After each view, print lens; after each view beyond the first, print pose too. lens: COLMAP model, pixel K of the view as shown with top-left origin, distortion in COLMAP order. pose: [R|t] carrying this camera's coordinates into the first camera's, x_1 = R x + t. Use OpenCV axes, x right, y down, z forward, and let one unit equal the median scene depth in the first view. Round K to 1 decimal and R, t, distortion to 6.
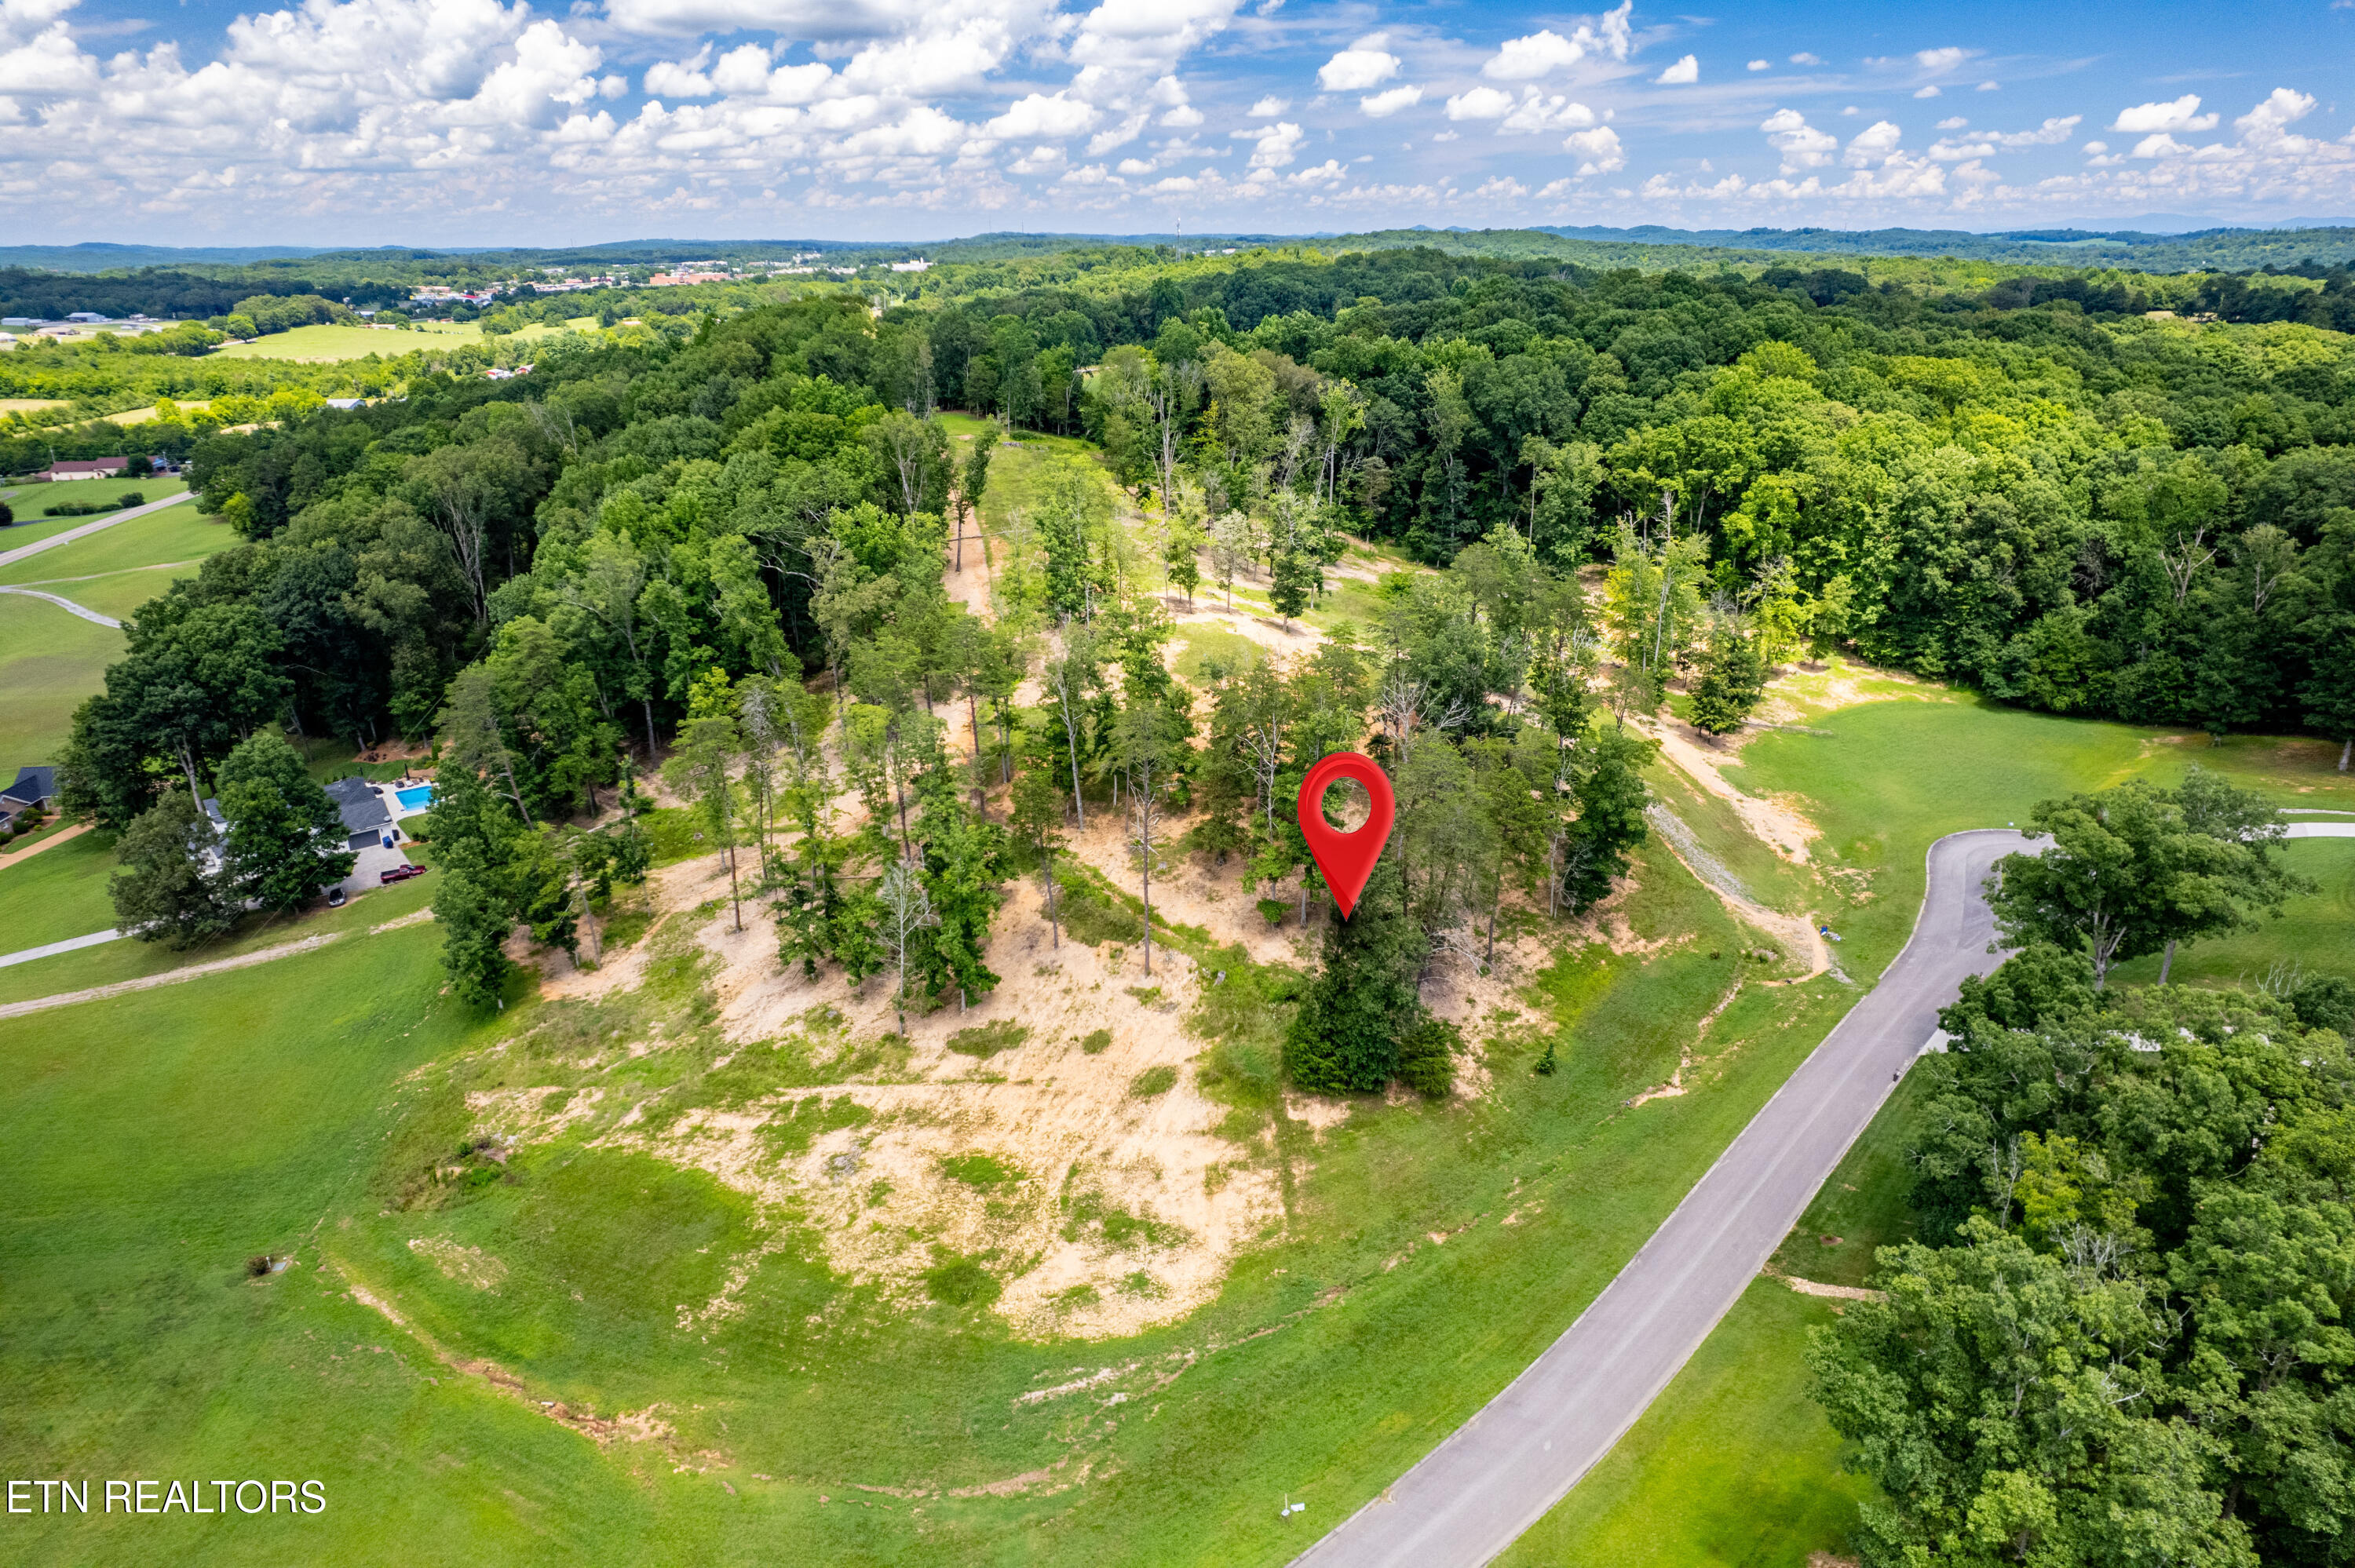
lens RADIAL K [[1489.1, 0, 1173.1], [0, 1489.1, 808.8], [0, 0, 1]] dist [-0.066500, 0.056076]
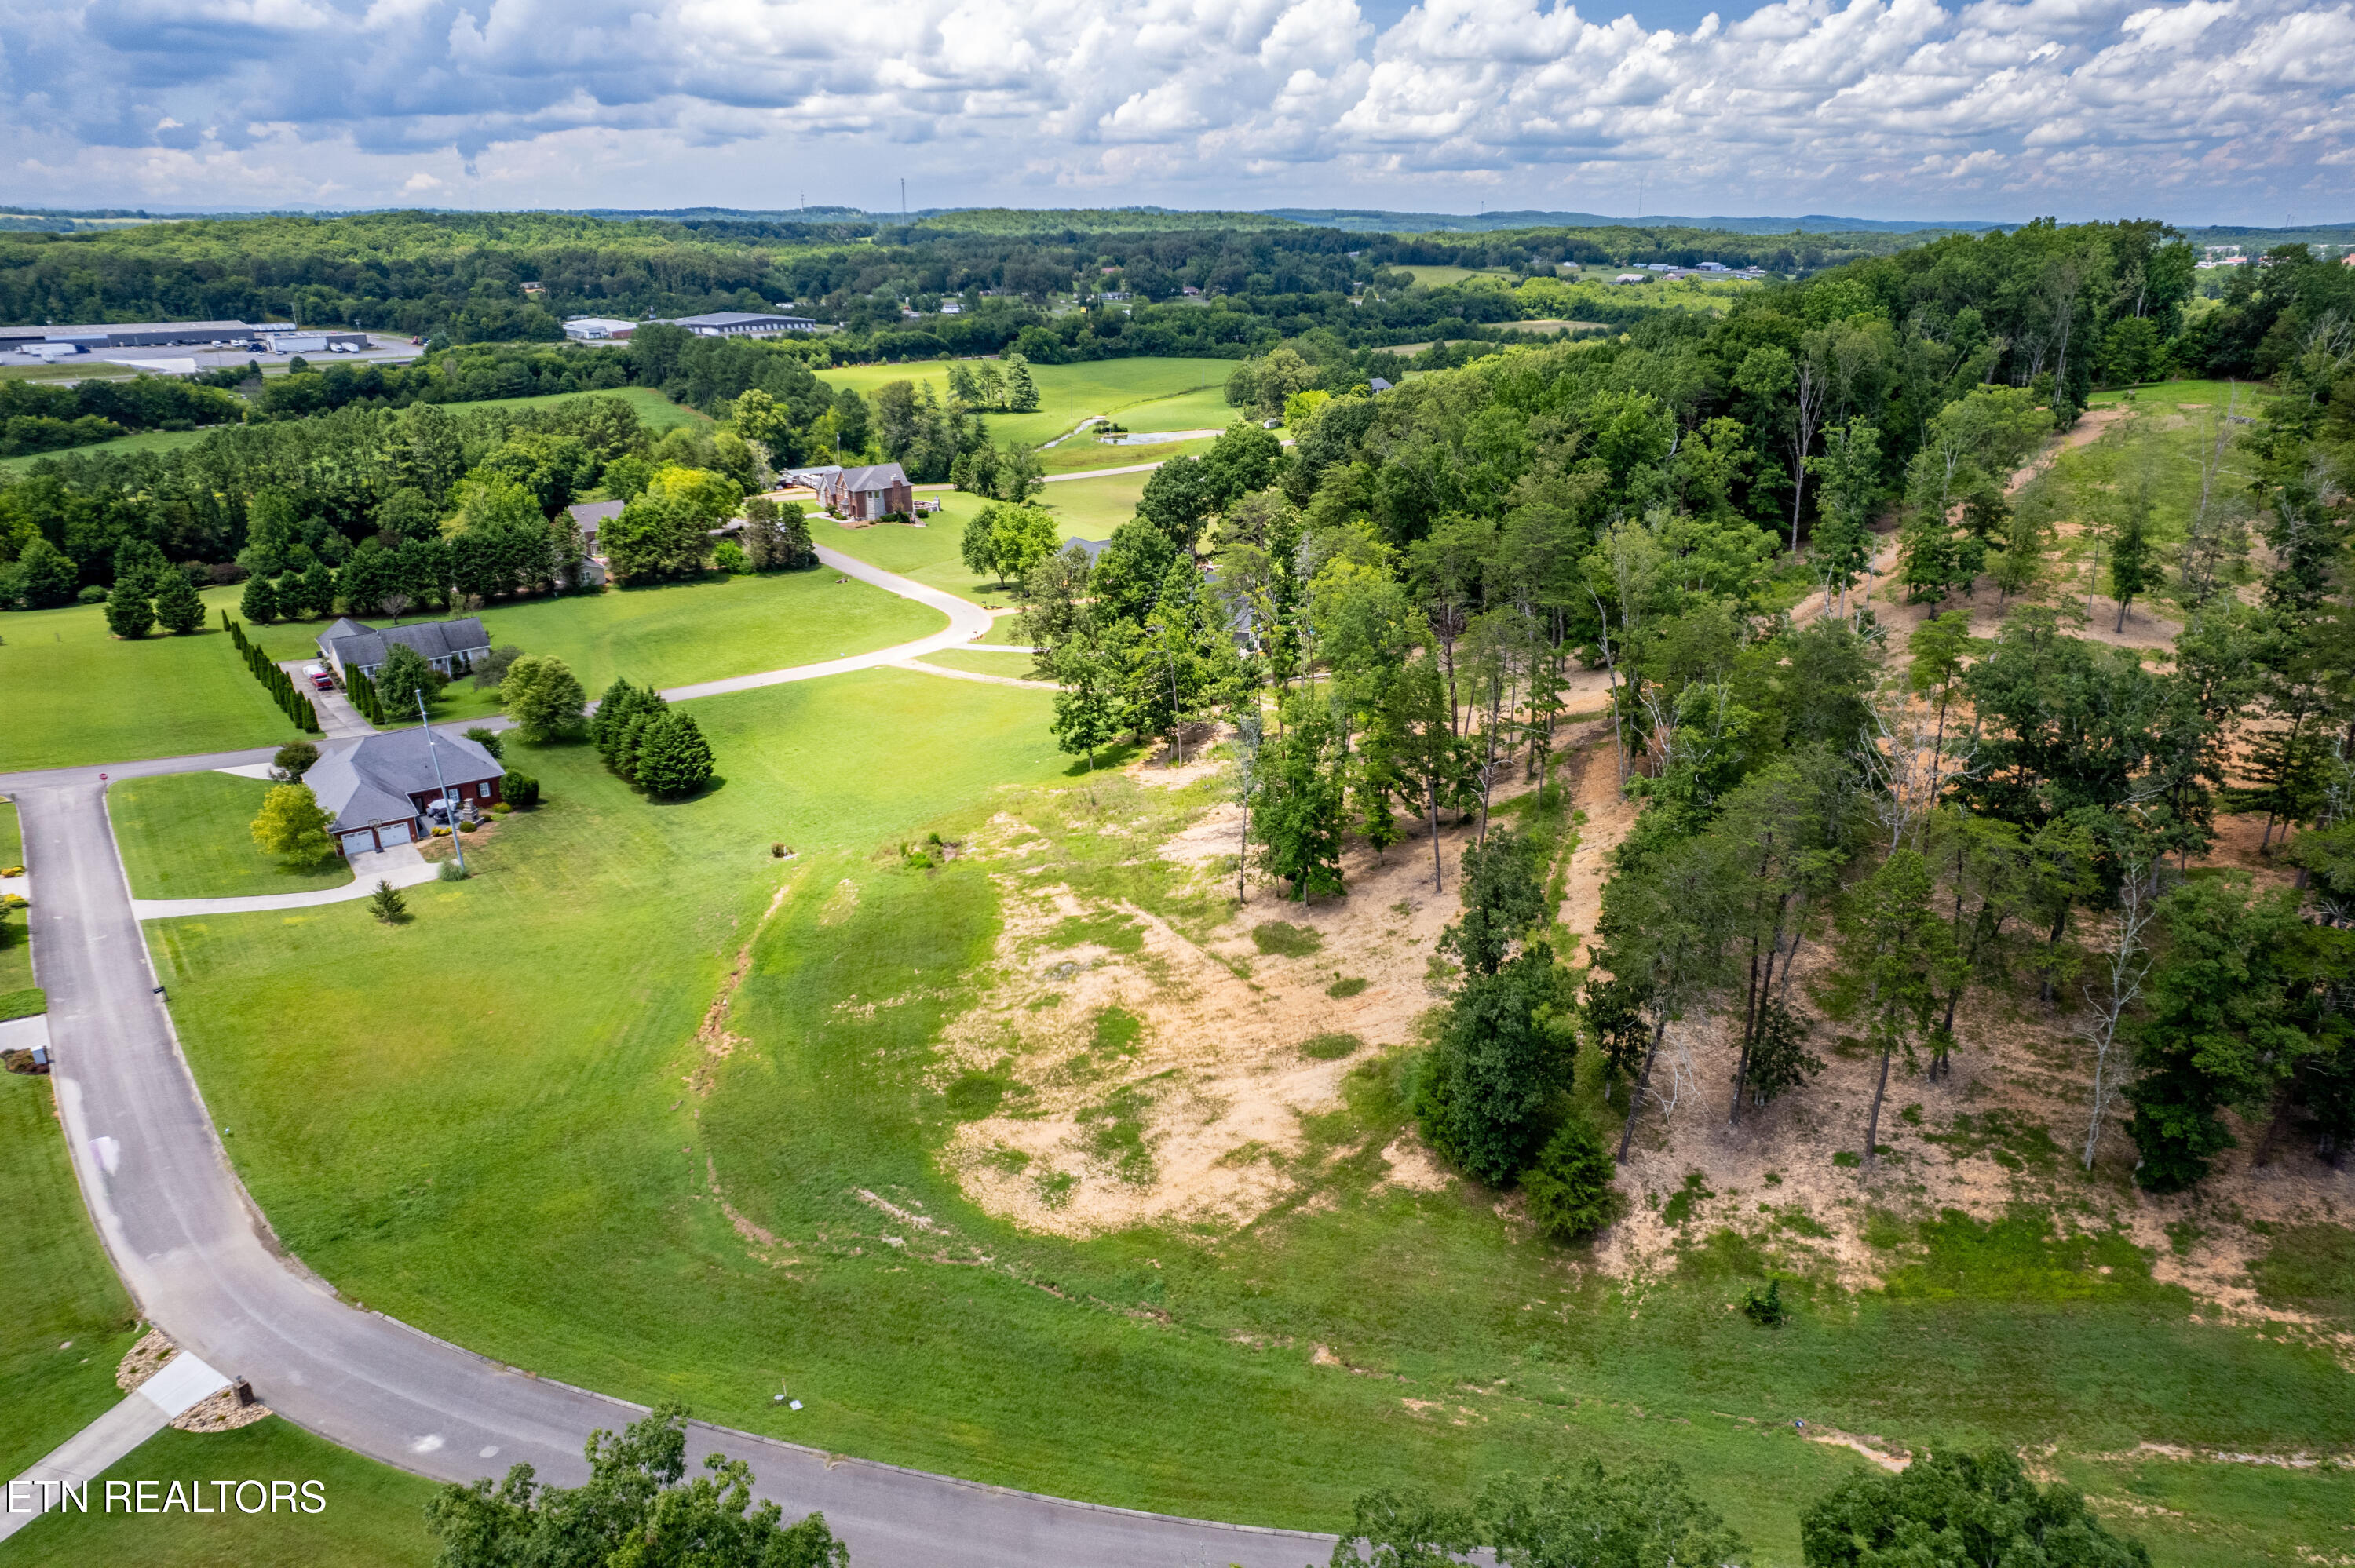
lens RADIAL K [[1507.5, 0, 1177.5], [0, 1507.5, 784.0], [0, 0, 1]] dist [-0.080215, 0.073958]
pose [[0.549665, 0.306917, -0.776962, 0.318409], [-0.311115, 0.938368, 0.150576, -0.030120], [0.775291, 0.158958, 0.611274, 0.235673]]
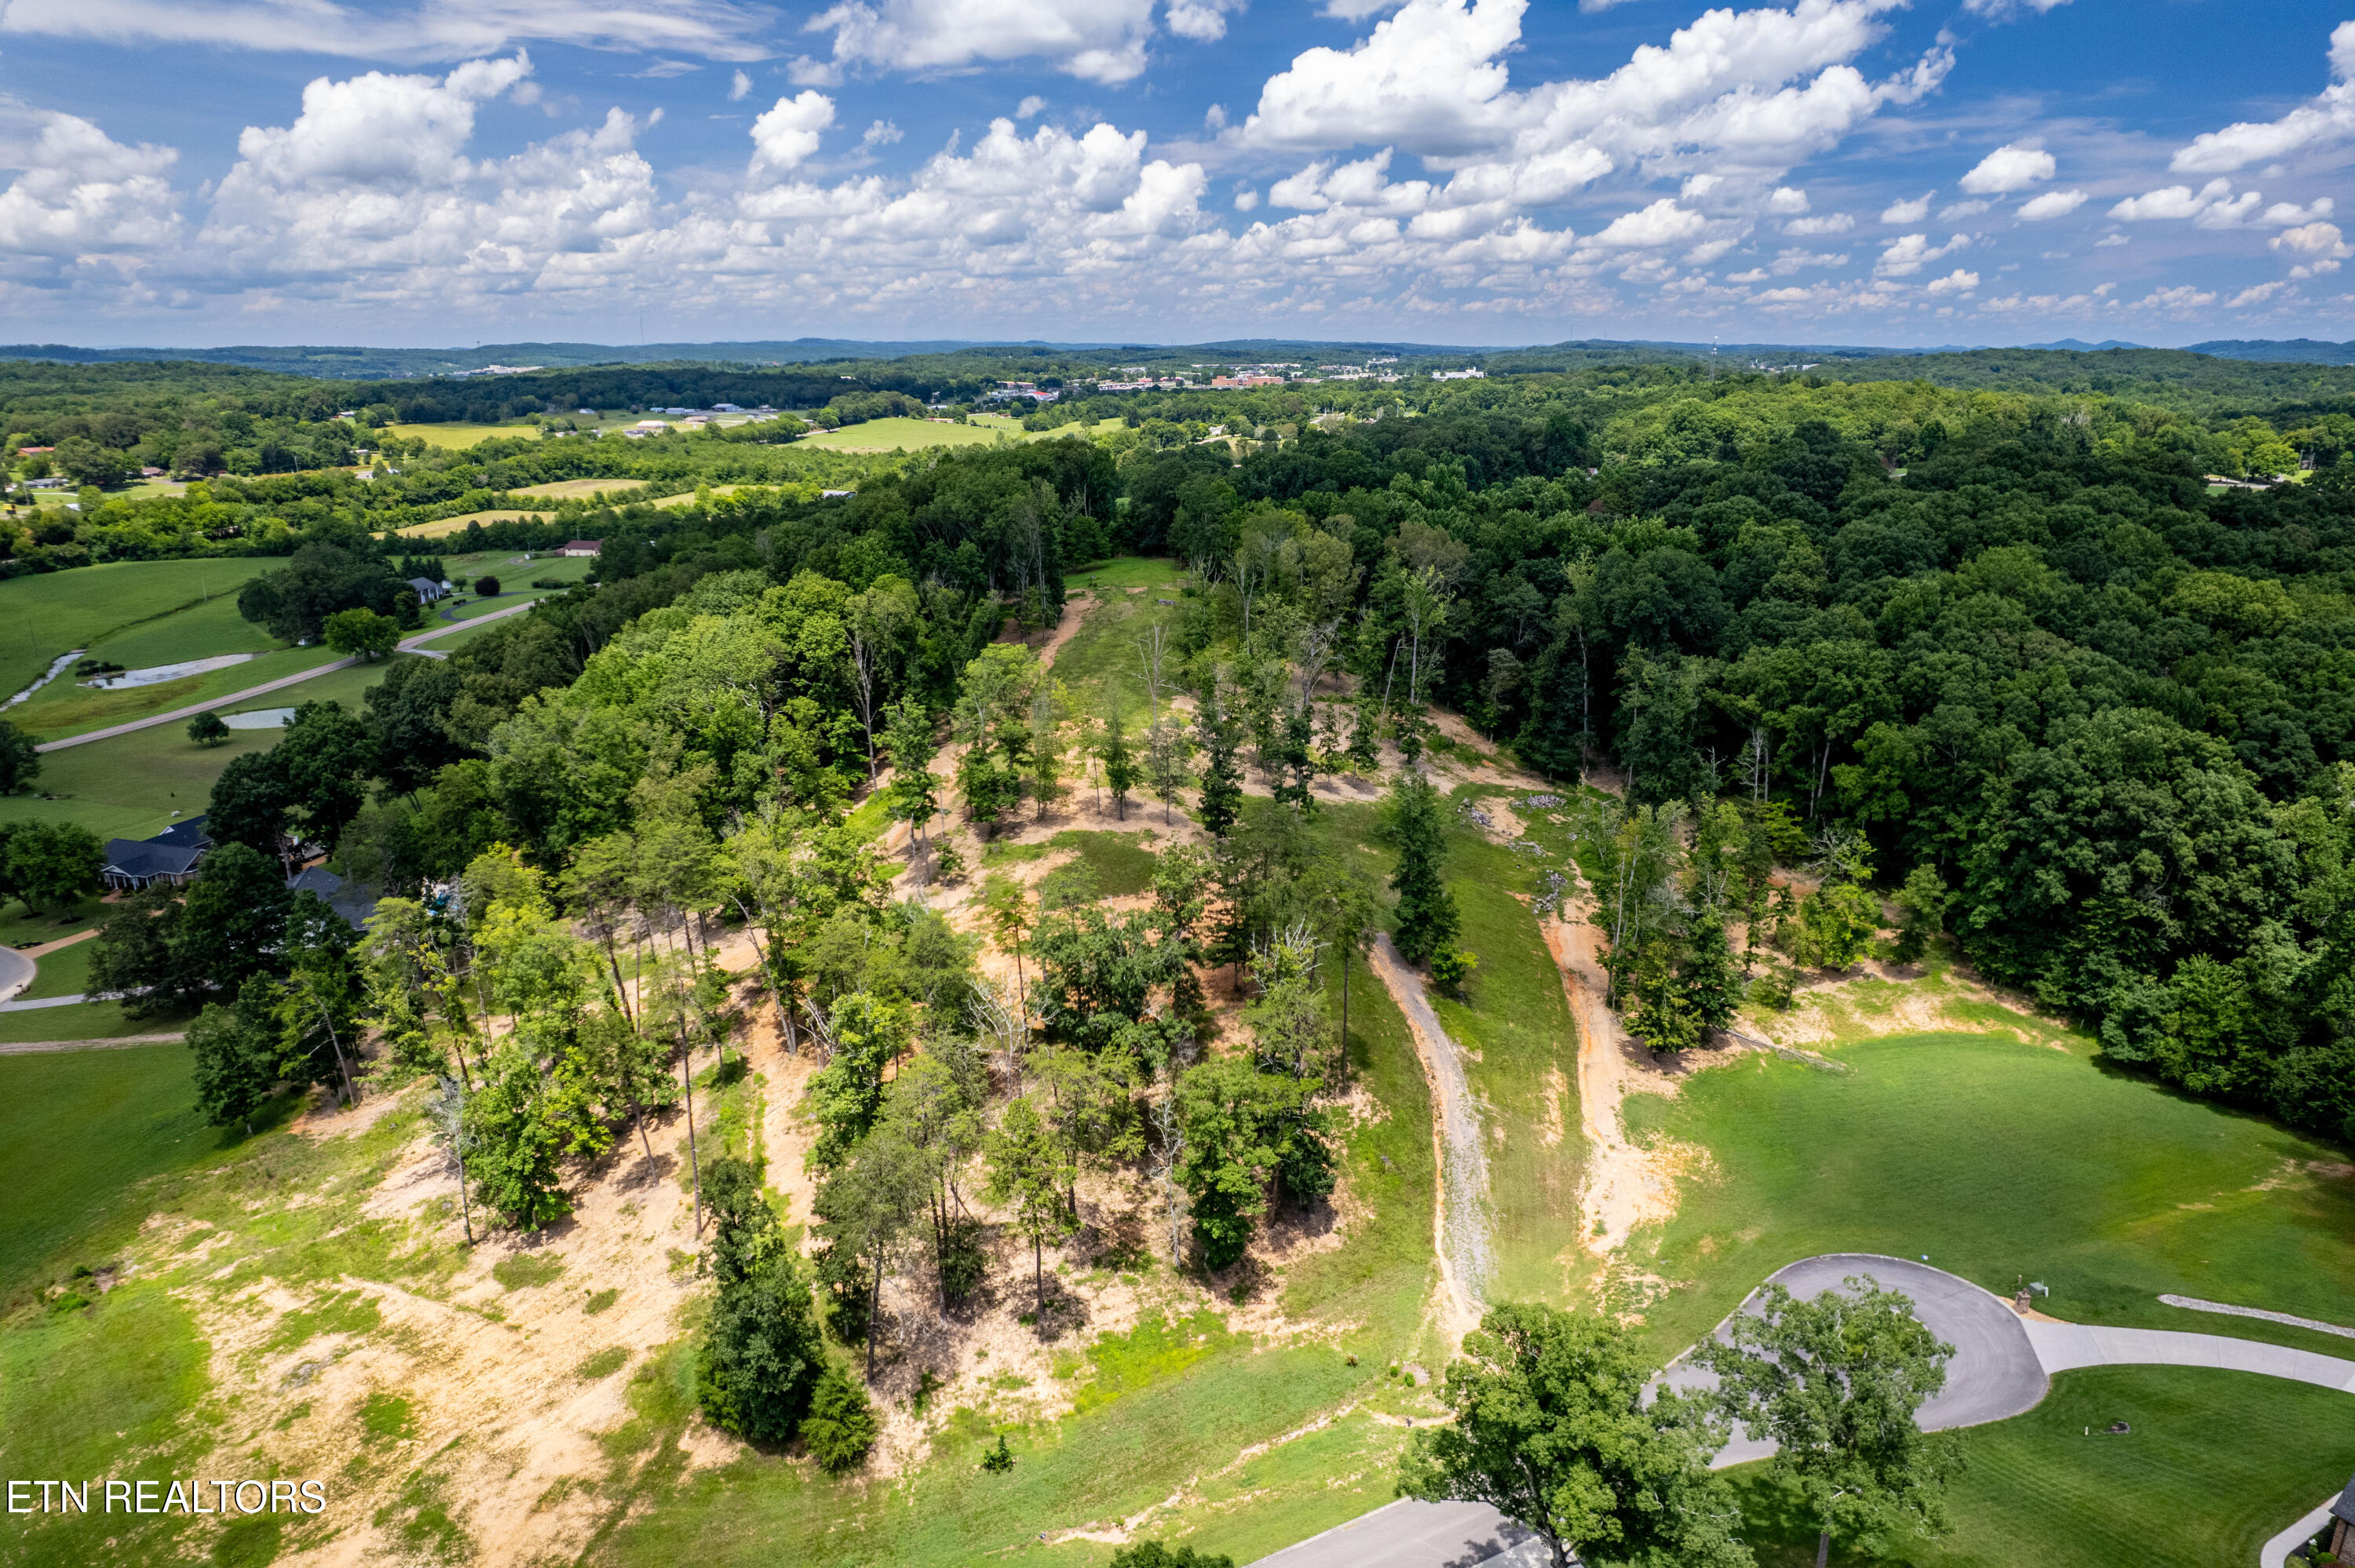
lens RADIAL K [[1507.5, 0, 1177.5], [0, 1507.5, 784.0], [0, 0, 1]] dist [-0.080215, 0.073958]
pose [[0.931107, 0.110077, -0.347738, 0.356874], [-0.138010, 0.988817, -0.056525, -0.102093], [0.337627, 0.100622, 0.935886, 0.123886]]
